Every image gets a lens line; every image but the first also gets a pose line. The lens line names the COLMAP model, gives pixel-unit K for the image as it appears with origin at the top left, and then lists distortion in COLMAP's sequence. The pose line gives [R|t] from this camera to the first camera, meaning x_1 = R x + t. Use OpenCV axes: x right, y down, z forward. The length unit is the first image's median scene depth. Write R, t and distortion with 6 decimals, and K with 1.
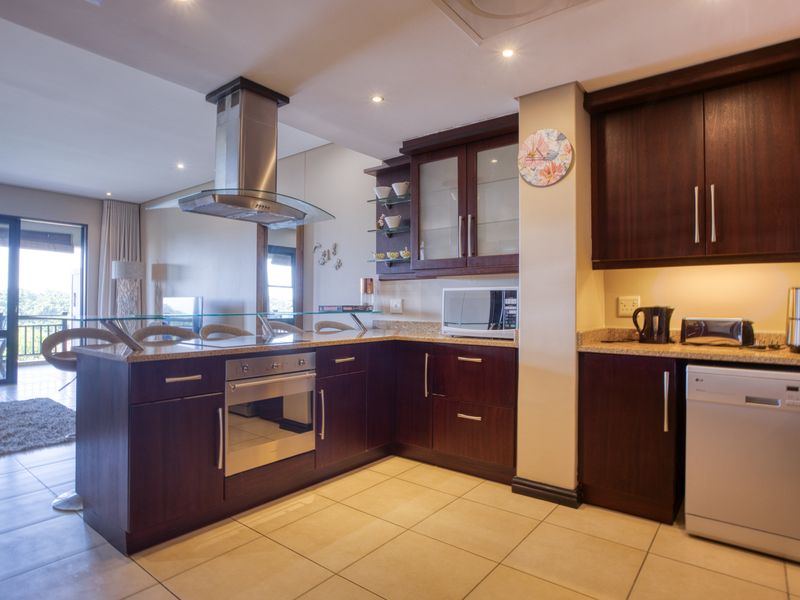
lens RADIAL K [[462.4, 0, 400.0], [0, 462.4, 300.0], [0, 0, 1]] dist [-0.059242, 0.028144]
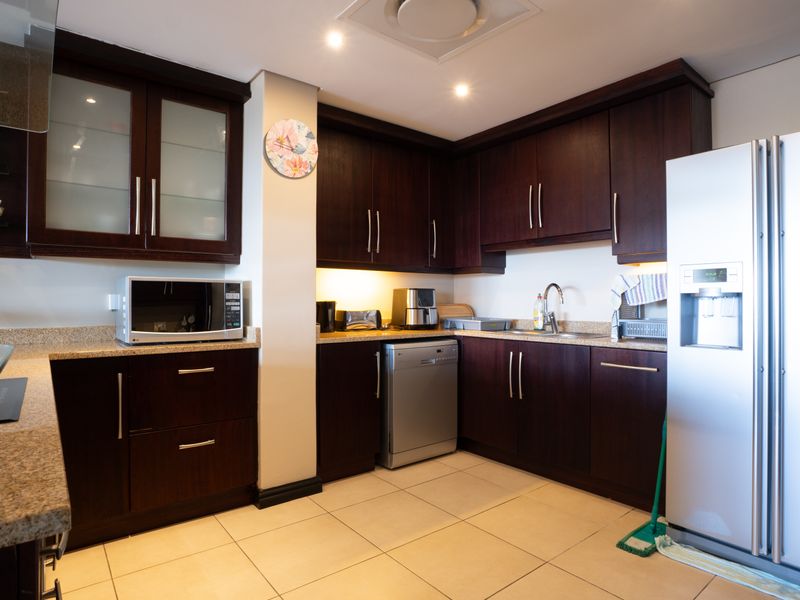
lens RADIAL K [[462.4, 0, 400.0], [0, 462.4, 300.0], [0, 0, 1]] dist [-0.059242, 0.028144]
pose [[0.237775, 0.002684, 0.971316, -0.602764], [-0.003049, 0.999993, -0.002017, 0.012985], [-0.971315, -0.002481, 0.237782, 0.567952]]
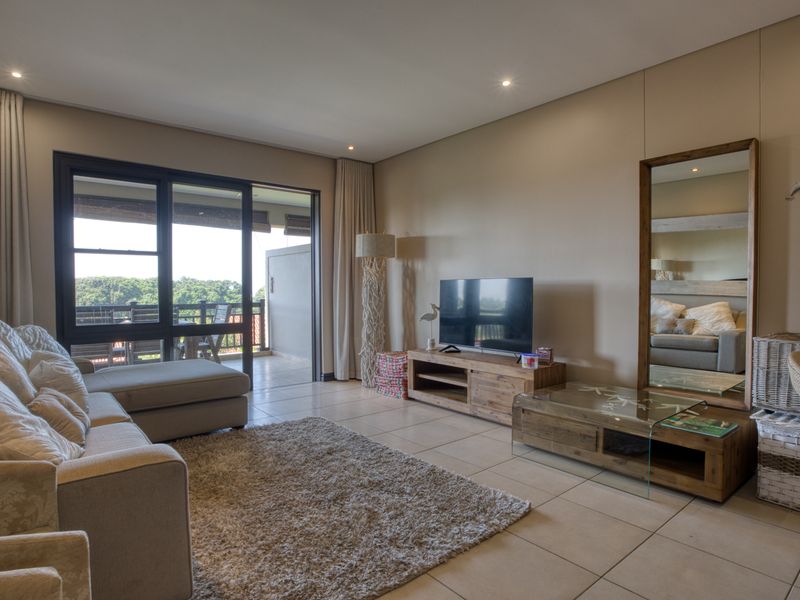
lens RADIAL K [[462.4, 0, 400.0], [0, 462.4, 300.0], [0, 0, 1]] dist [-0.059242, 0.028144]
pose [[0.976148, -0.003176, -0.217081, -0.049707], [0.010611, 0.999396, 0.033090, 0.000137], [0.216845, -0.034604, 0.975593, 0.030371]]
